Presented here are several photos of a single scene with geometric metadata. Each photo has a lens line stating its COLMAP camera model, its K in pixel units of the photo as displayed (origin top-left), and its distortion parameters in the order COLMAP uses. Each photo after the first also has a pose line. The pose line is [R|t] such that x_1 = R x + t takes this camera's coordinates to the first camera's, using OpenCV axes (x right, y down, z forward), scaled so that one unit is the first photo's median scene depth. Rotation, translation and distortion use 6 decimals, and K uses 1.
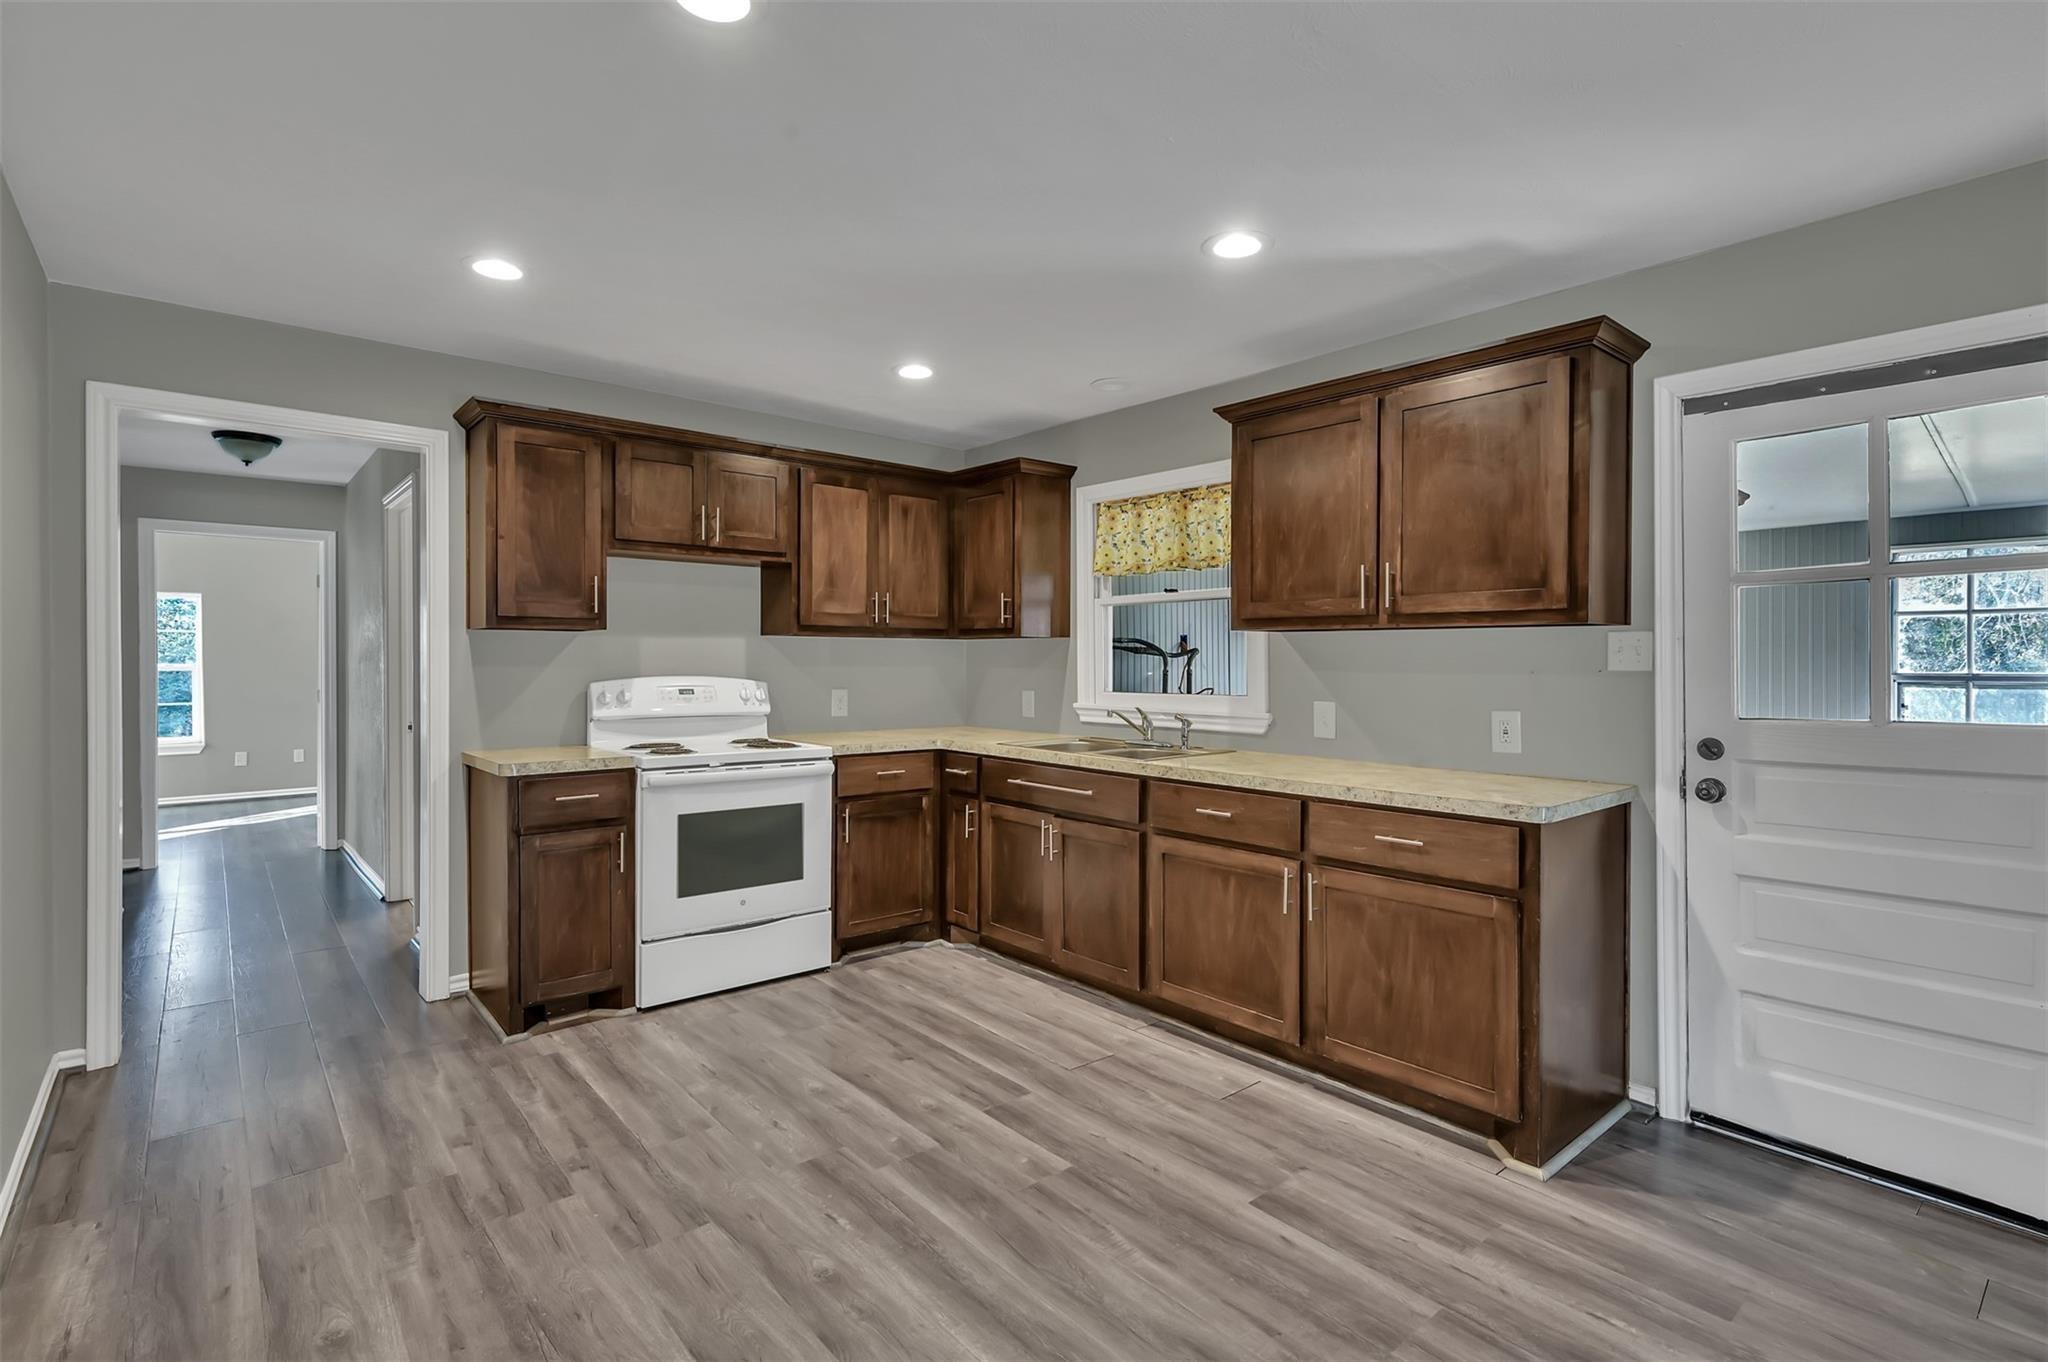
lens RADIAL K [[955.8, 0, 1024.8], [0, 955.8, 662.6], [0, 0, 1]] dist [-0.002511, -0.001281]
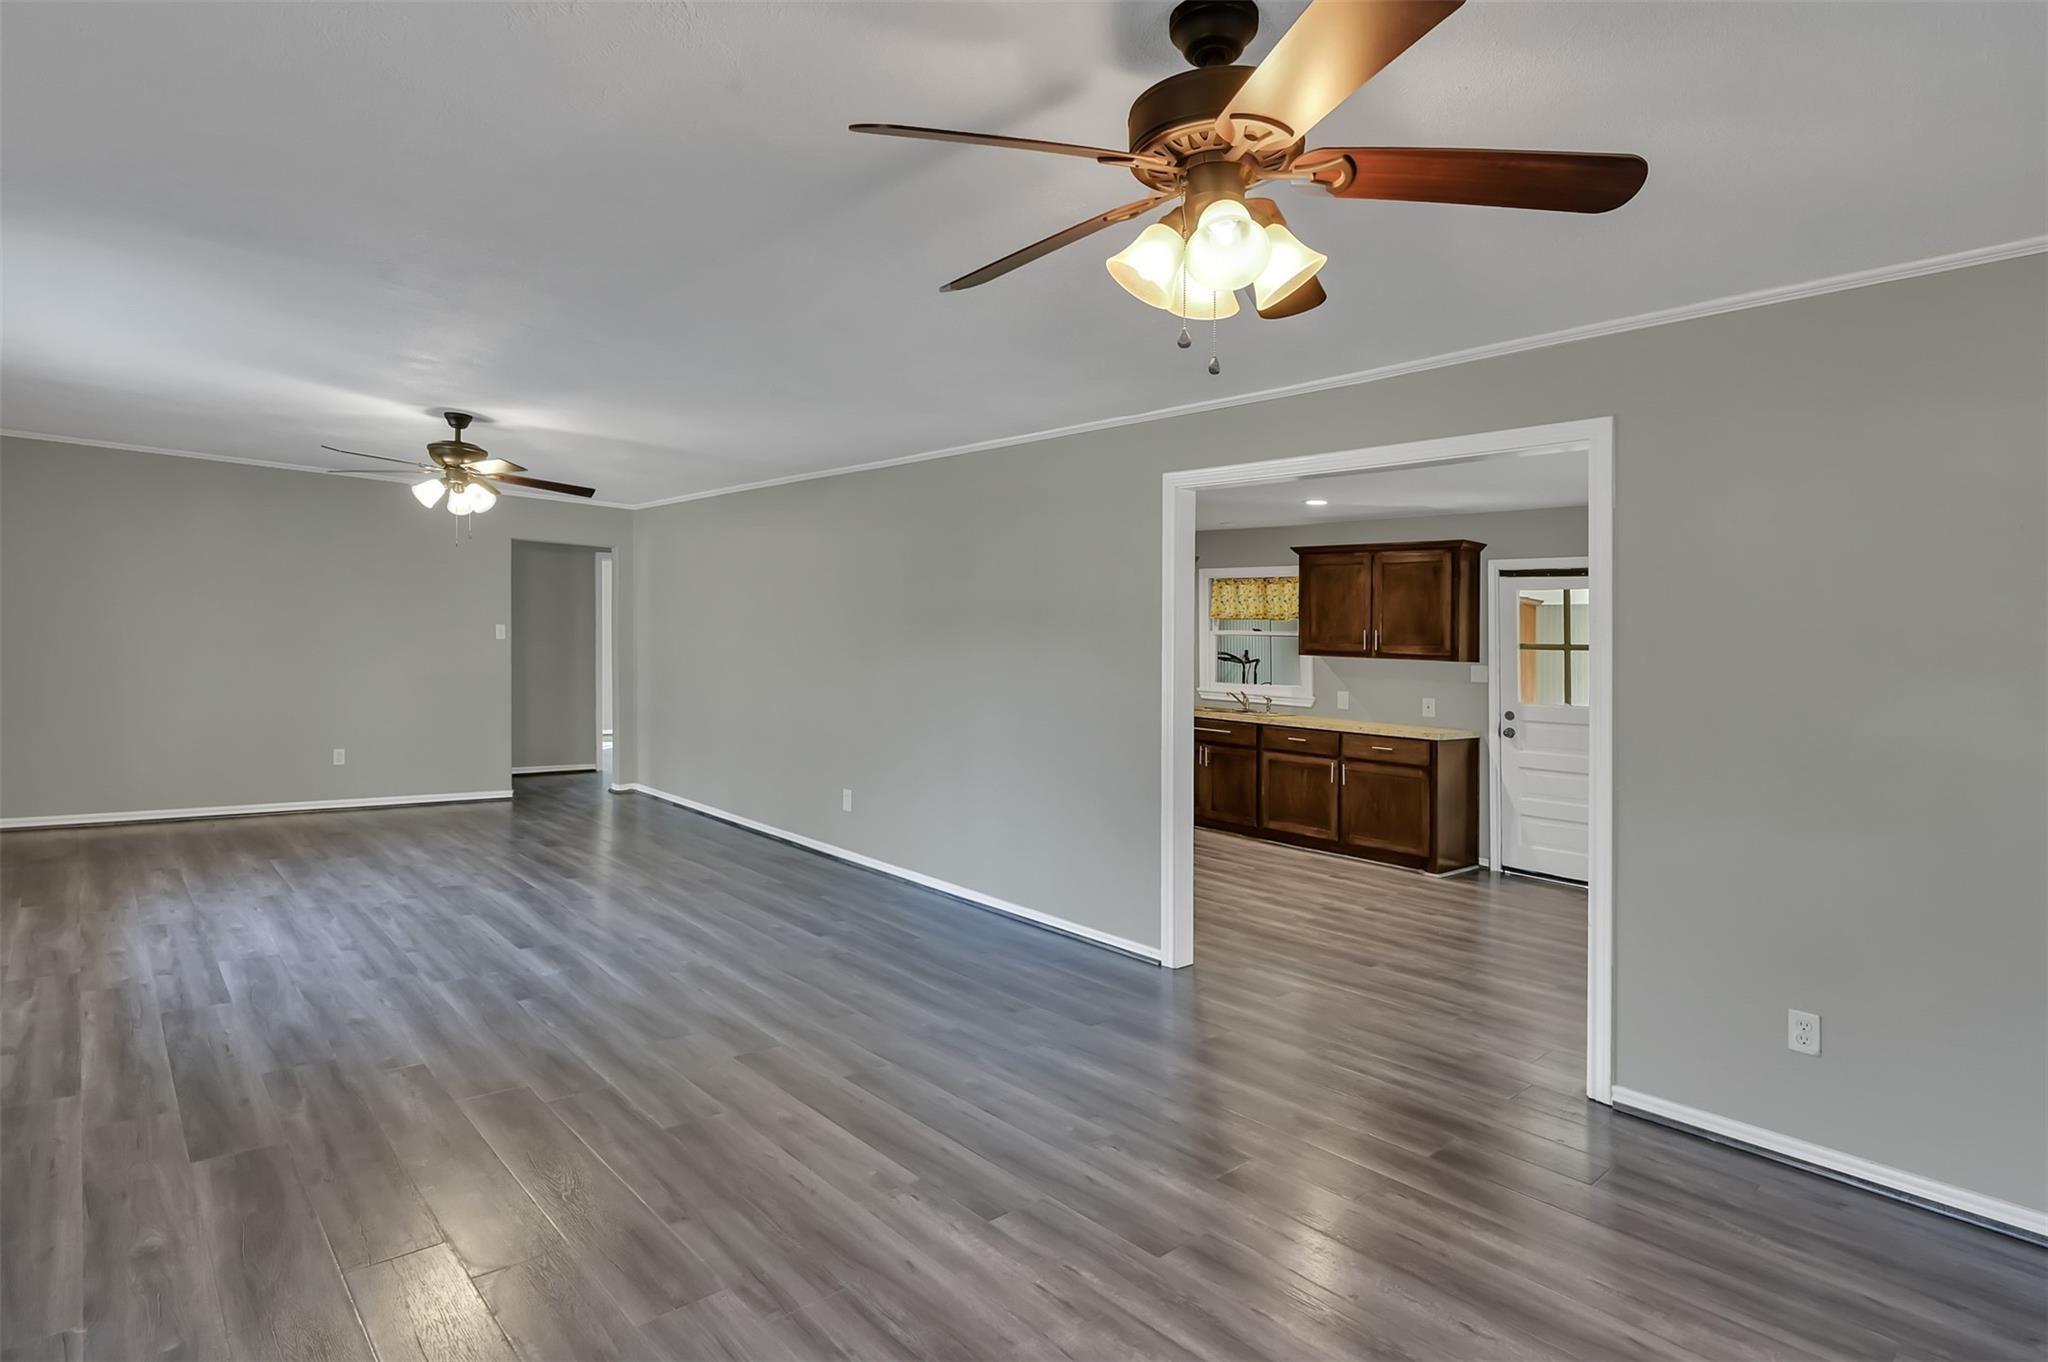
lens RADIAL K [[1025.5, 0, 967.3], [0, 1025.5, 563.5], [0, 0, 1]] dist [-0.000870, -0.000092]
pose [[0.999287, 0.035886, 0.011772, -0.644266], [-0.034822, 0.996132, -0.080675, -0.032618], [-0.014622, 0.080208, 0.996671, -1.470564]]
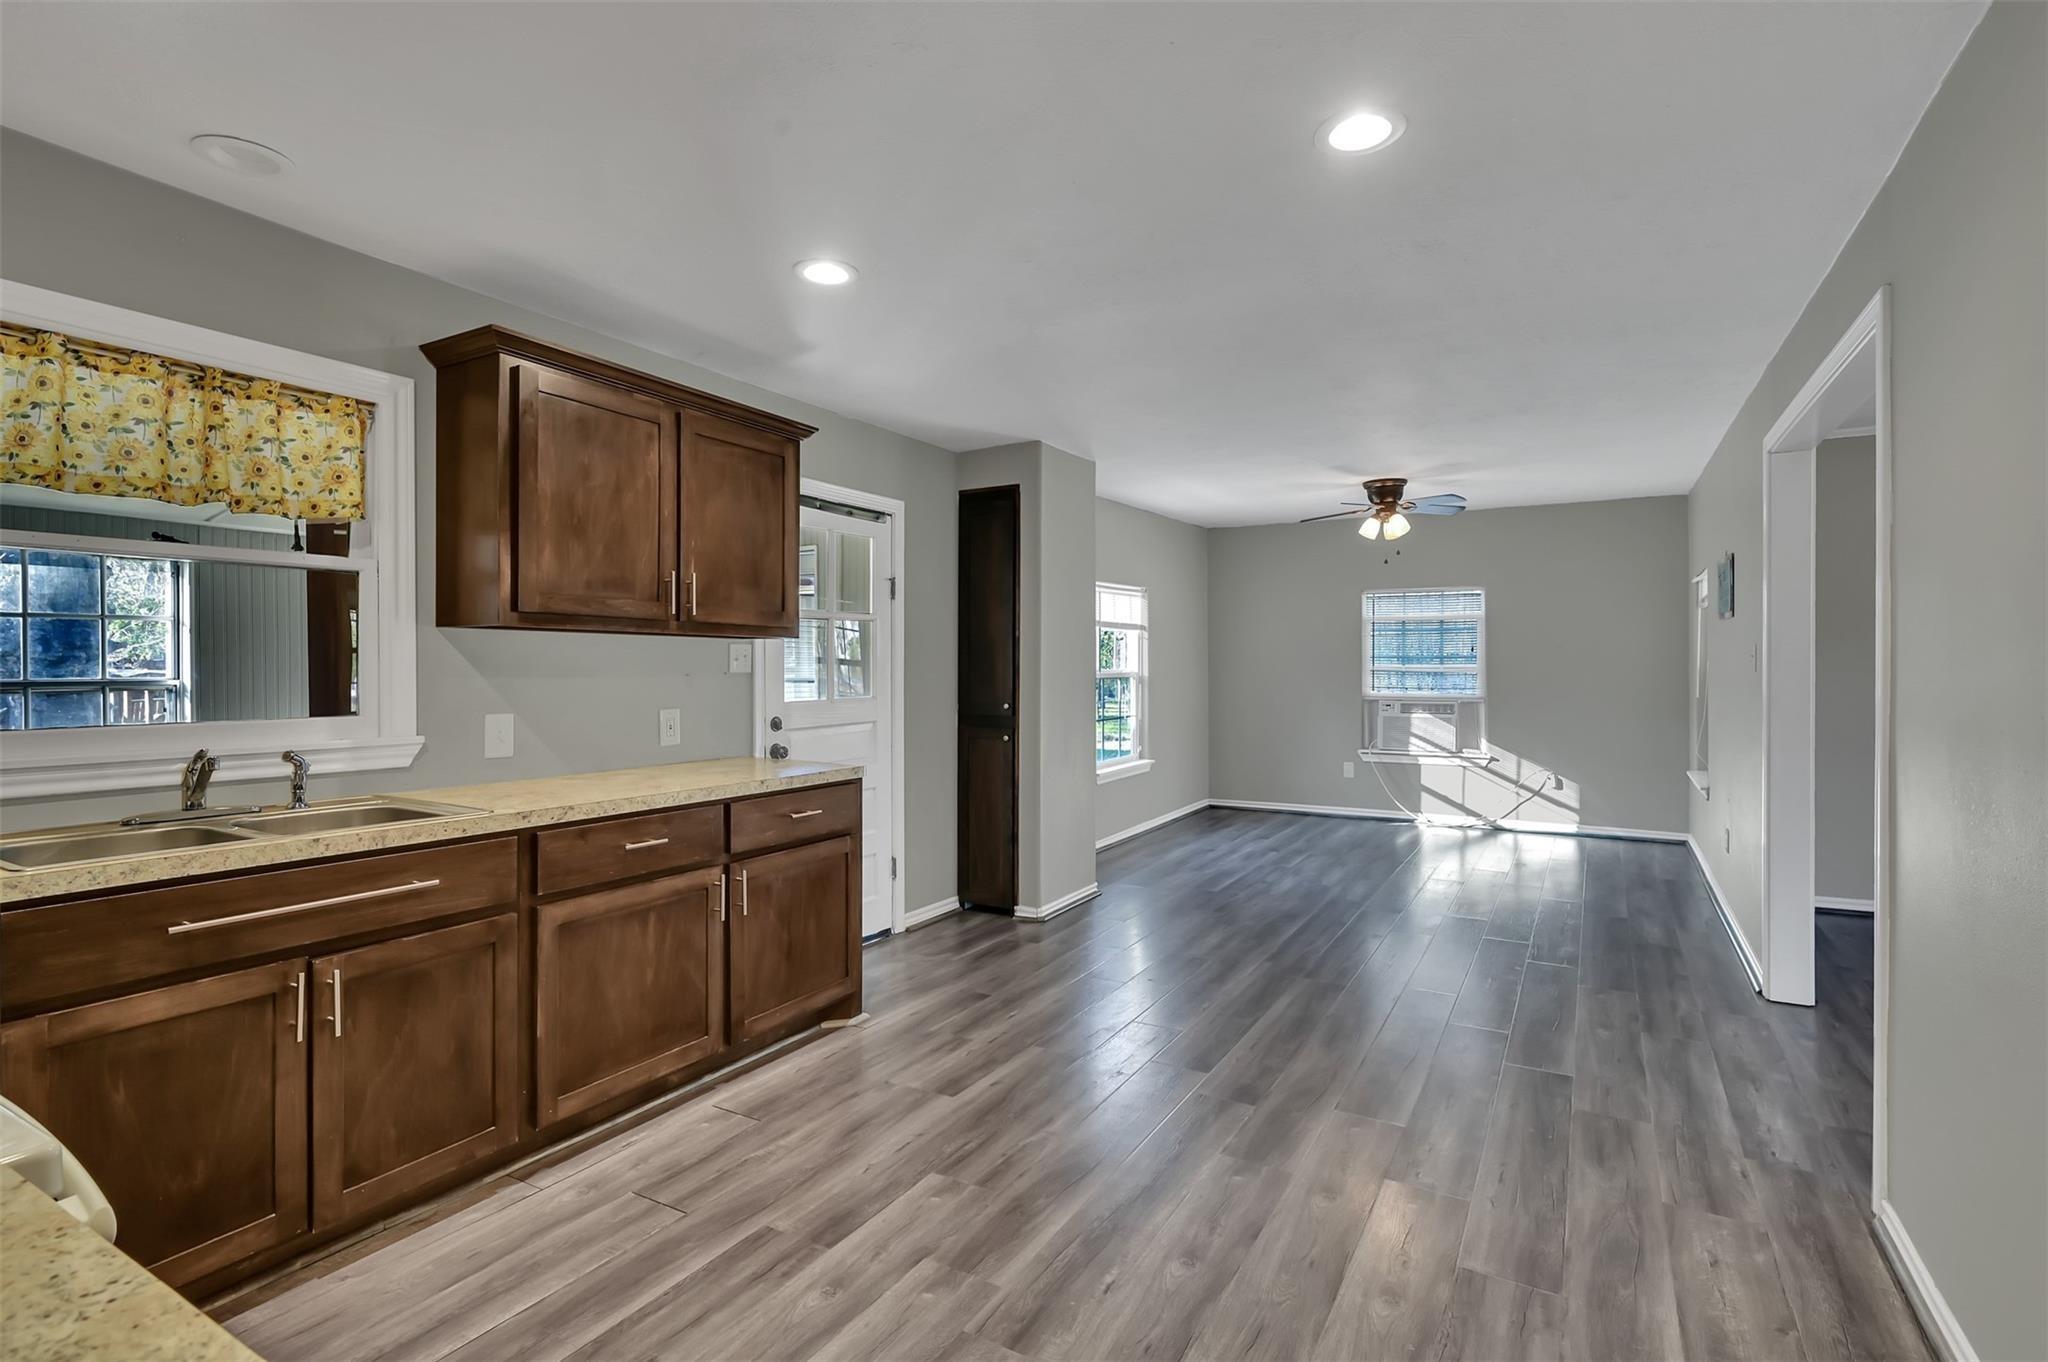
lens RADIAL K [[955.8, 0, 1034.8], [0, 955.8, 666.0], [0, 0, 1]] dist [-0.002511, -0.001281]
pose [[-0.327520, 0.000191, 0.944844, -0.757592], [0.000973, 1.000000, 0.000135, -0.000973], [-0.944844, 0.000964, -0.327520, 1.003150]]
